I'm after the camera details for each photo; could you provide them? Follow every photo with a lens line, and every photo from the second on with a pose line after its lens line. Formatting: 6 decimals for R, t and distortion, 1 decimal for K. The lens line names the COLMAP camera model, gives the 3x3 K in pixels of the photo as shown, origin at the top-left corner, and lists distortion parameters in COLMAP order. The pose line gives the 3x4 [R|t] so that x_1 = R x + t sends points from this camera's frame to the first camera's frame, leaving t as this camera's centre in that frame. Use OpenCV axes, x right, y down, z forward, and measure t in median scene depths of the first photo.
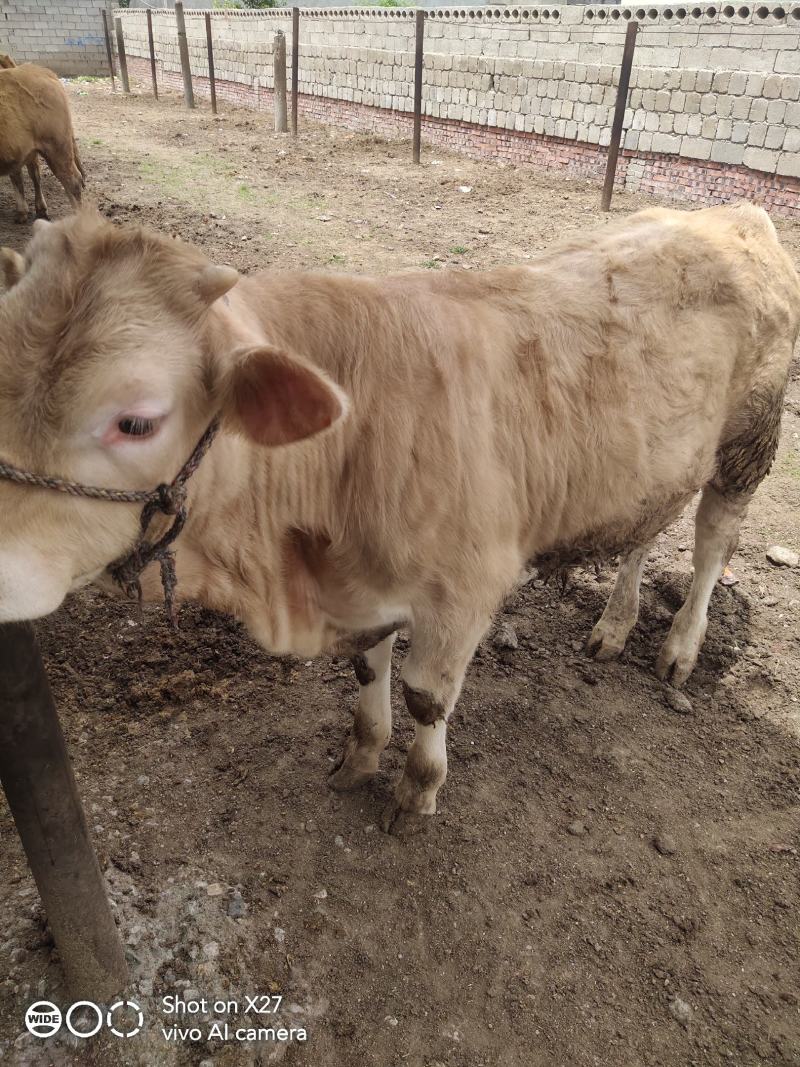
lens RADIAL K [[804.5, 0, 407.2], [0, 804.5, 534.9], [0, 0, 1]] dist [0.112087, -0.161780]
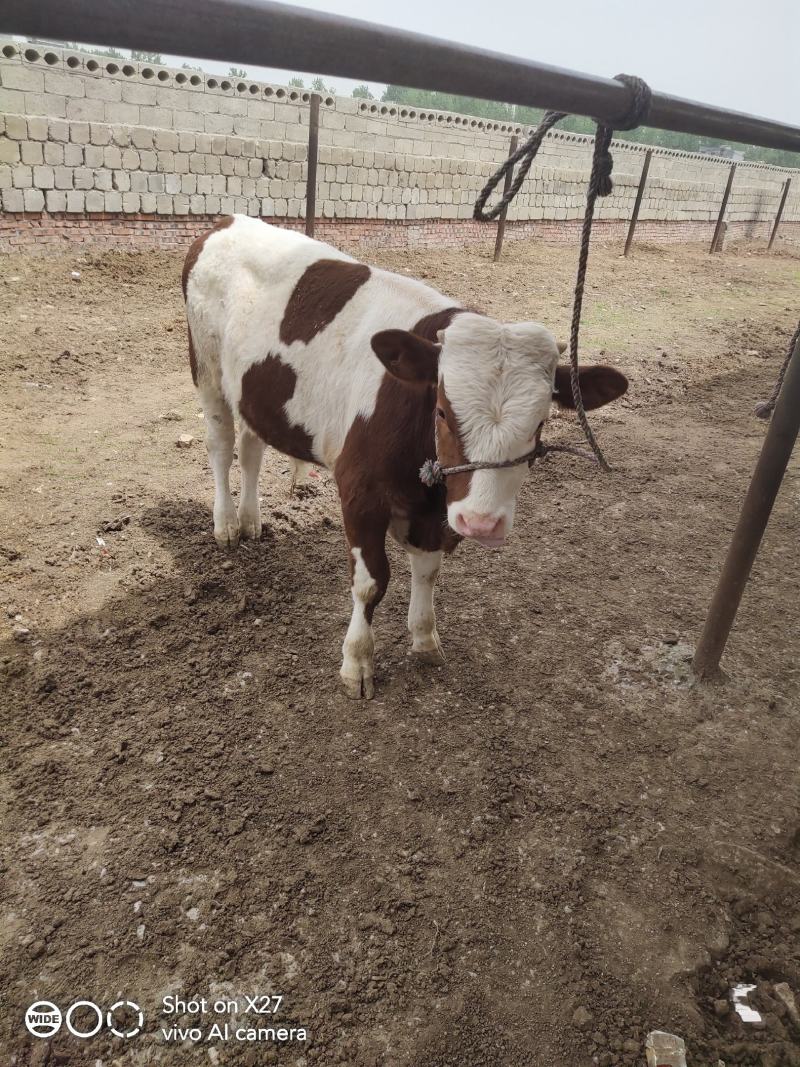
lens RADIAL K [[807.8, 0, 405.4], [0, 807.8, 532.6], [0, 0, 1]] dist [0.115977, -0.168789]
pose [[-0.326681, -0.467294, 0.821533, -0.903574], [0.384970, 0.728061, 0.567209, -0.766952], [-0.863179, 0.501562, -0.057950, 1.211134]]
